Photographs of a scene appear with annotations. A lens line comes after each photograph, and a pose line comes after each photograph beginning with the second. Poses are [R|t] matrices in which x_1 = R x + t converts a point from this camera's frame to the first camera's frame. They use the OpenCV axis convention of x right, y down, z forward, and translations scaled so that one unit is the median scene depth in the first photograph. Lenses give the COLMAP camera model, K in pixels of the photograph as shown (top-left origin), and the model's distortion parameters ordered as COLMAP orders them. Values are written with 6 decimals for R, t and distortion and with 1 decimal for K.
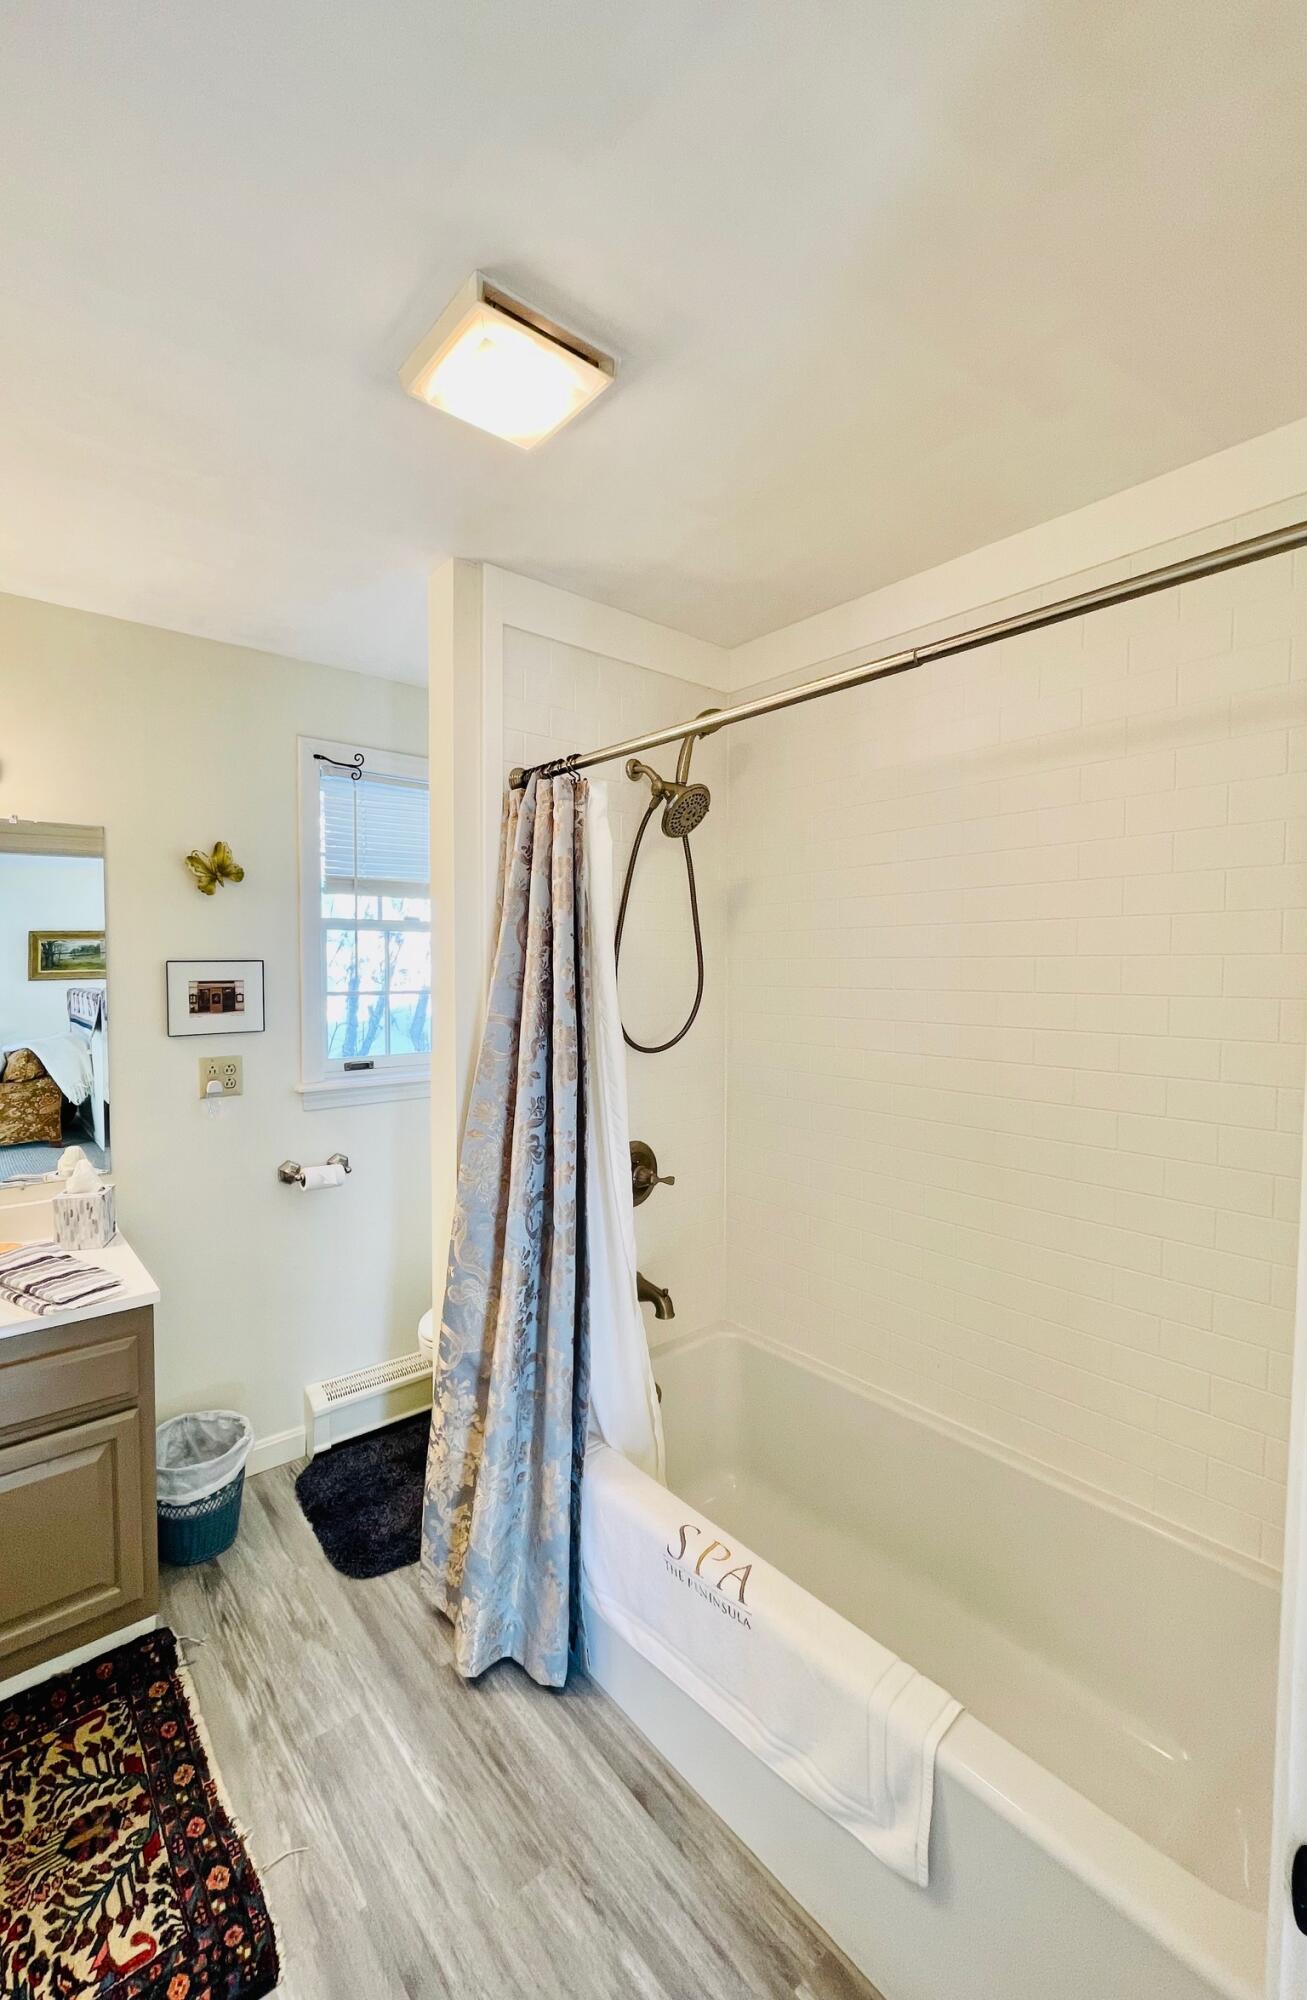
lens RADIAL K [[815.4, 0, 564.8], [0, 815.4, 999.0], [0, 0, 1]] dist [-0.012134, 0.003937]
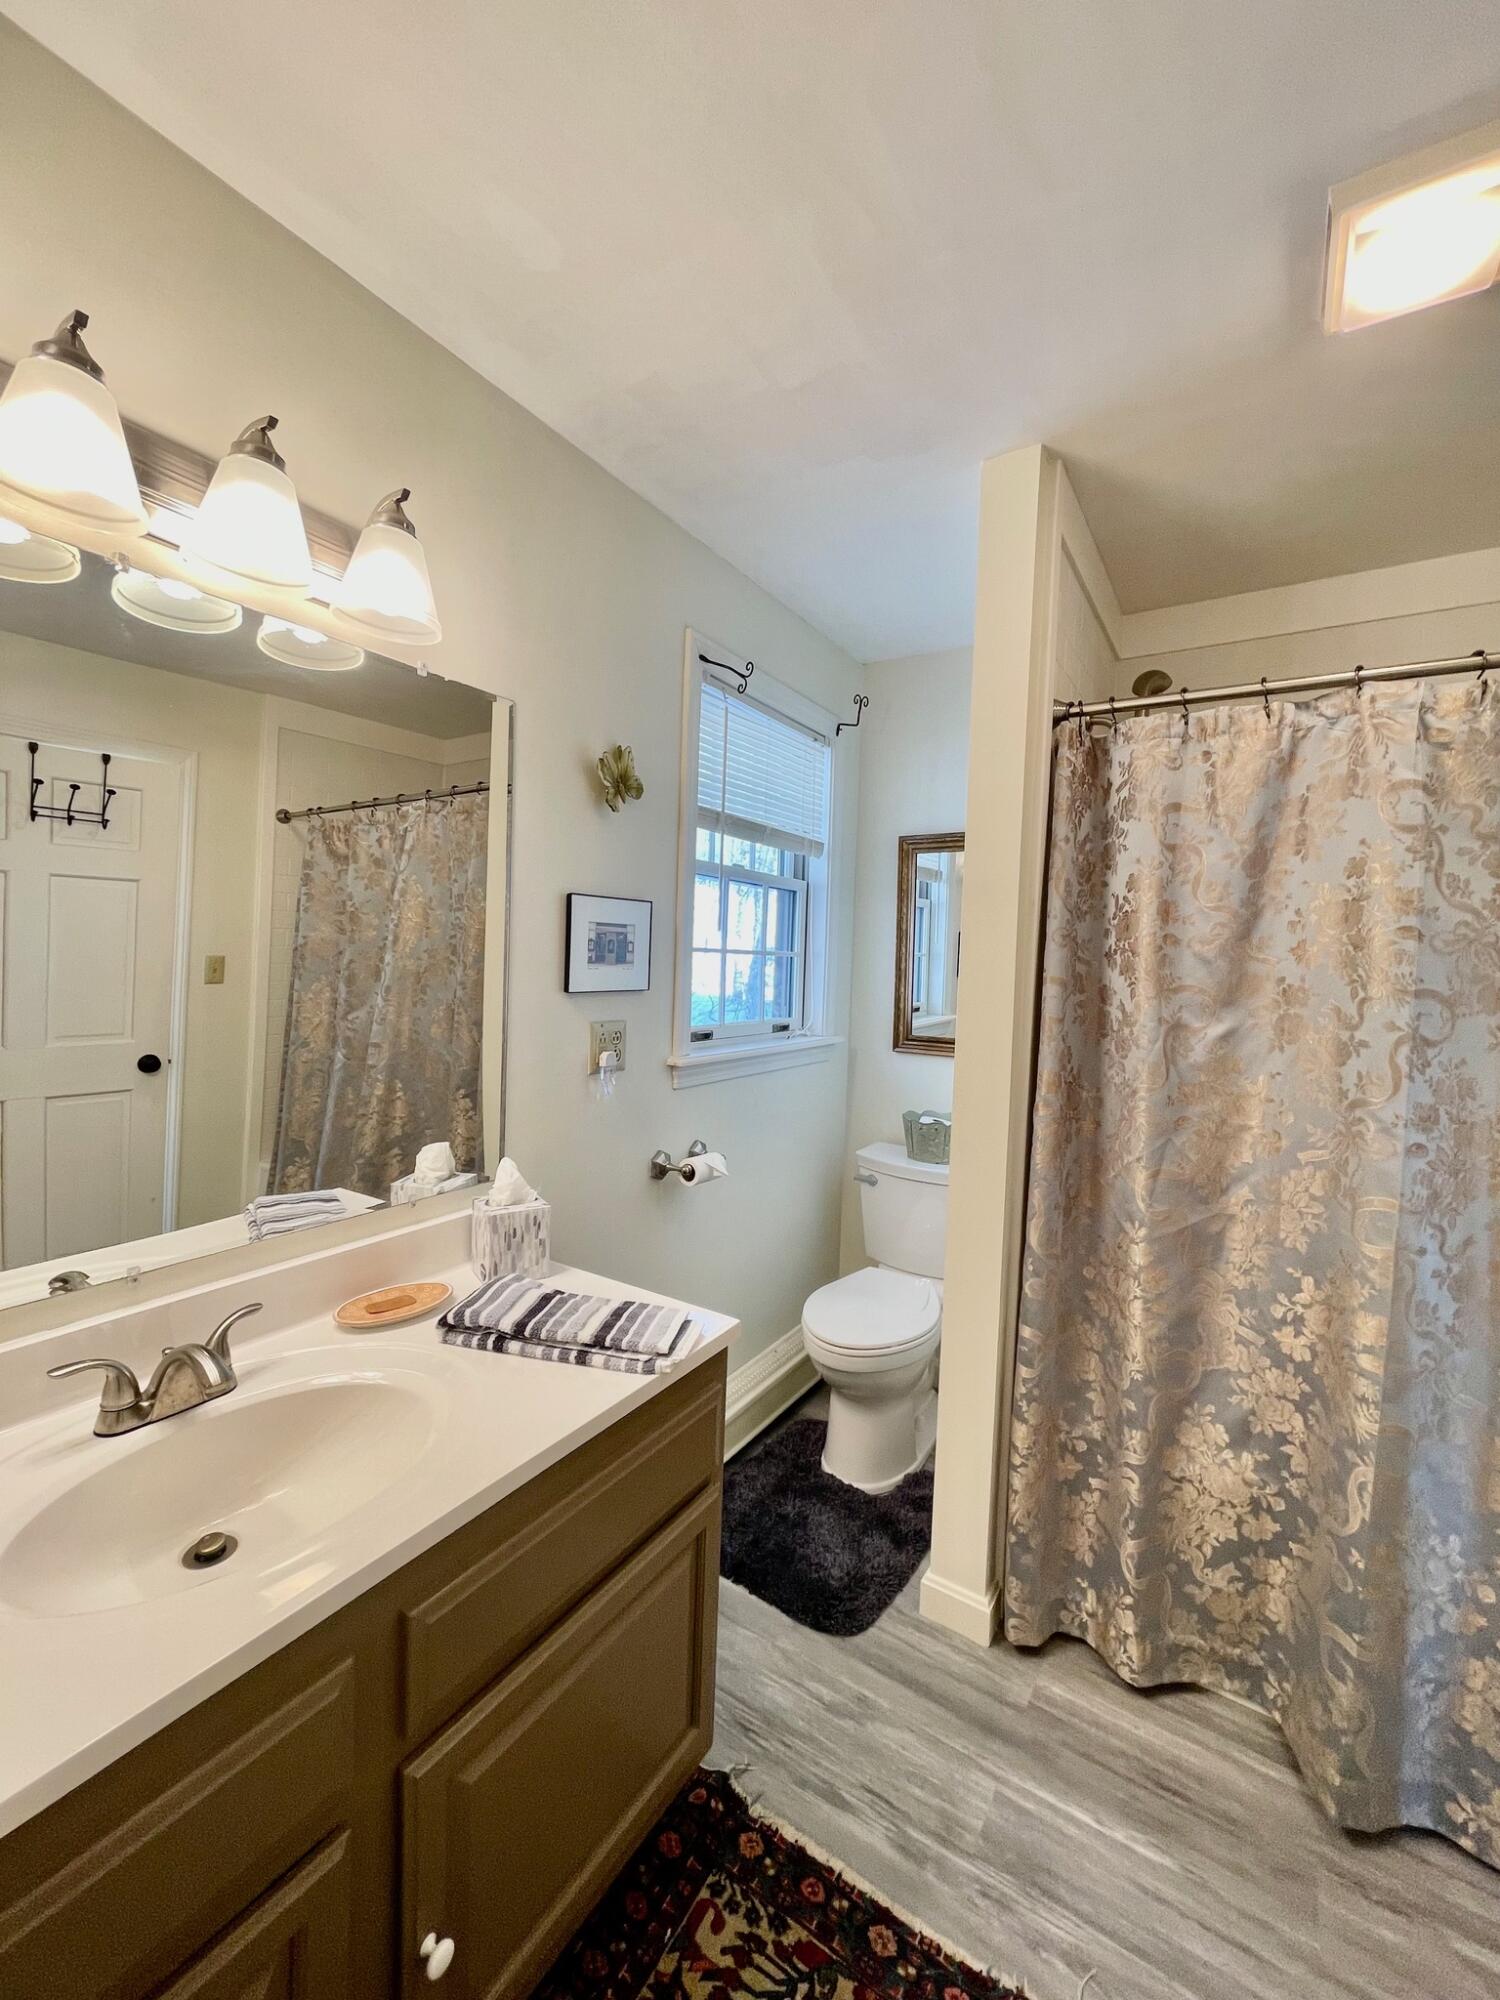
lens RADIAL K [[809.5, 0, 750.0], [0, 809.5, 1000.0], [0, 0, 1]] dist [-0.006196, 0.000986]
pose [[0.939702, 0.013235, 0.341739, -0.883394], [-0.018065, 0.999777, 0.010955, 0.062442], [-0.341517, -0.016468, 0.939731, 0.349058]]
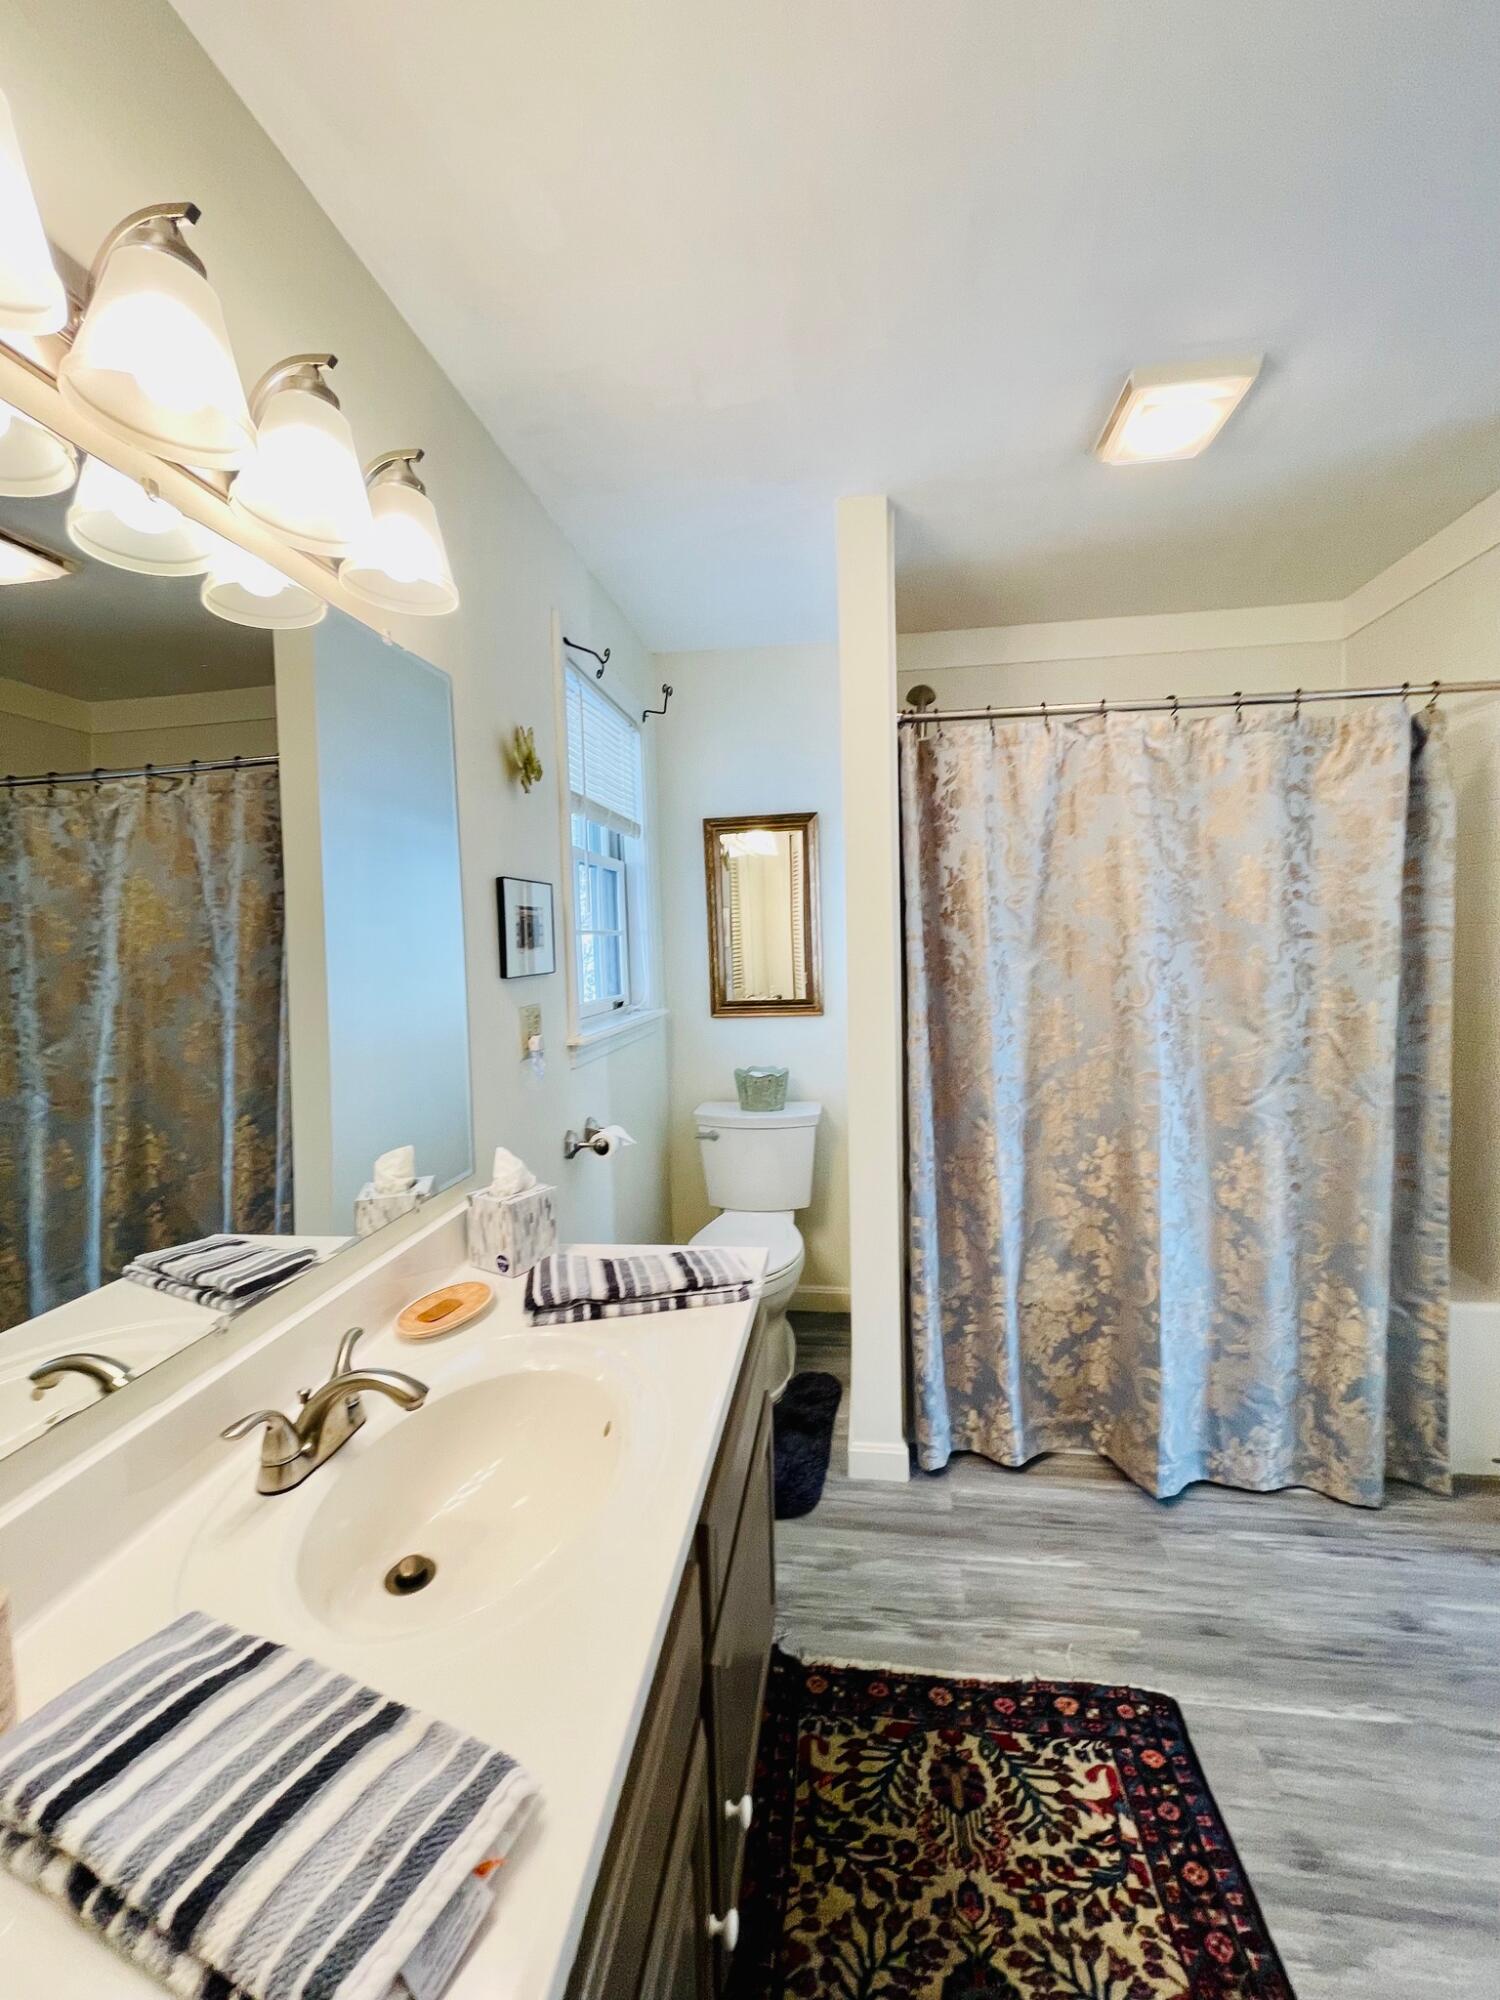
lens RADIAL K [[809.5, 0, 750.0], [0, 809.5, 1000.0], [0, 0, 1]] dist [-0.006196, 0.000986]
pose [[0.707066, -0.071119, 0.703562, -1.286992], [0.058009, 0.997410, 0.042524, 0.071155], [-0.704764, 0.010745, 0.709361, 0.476189]]
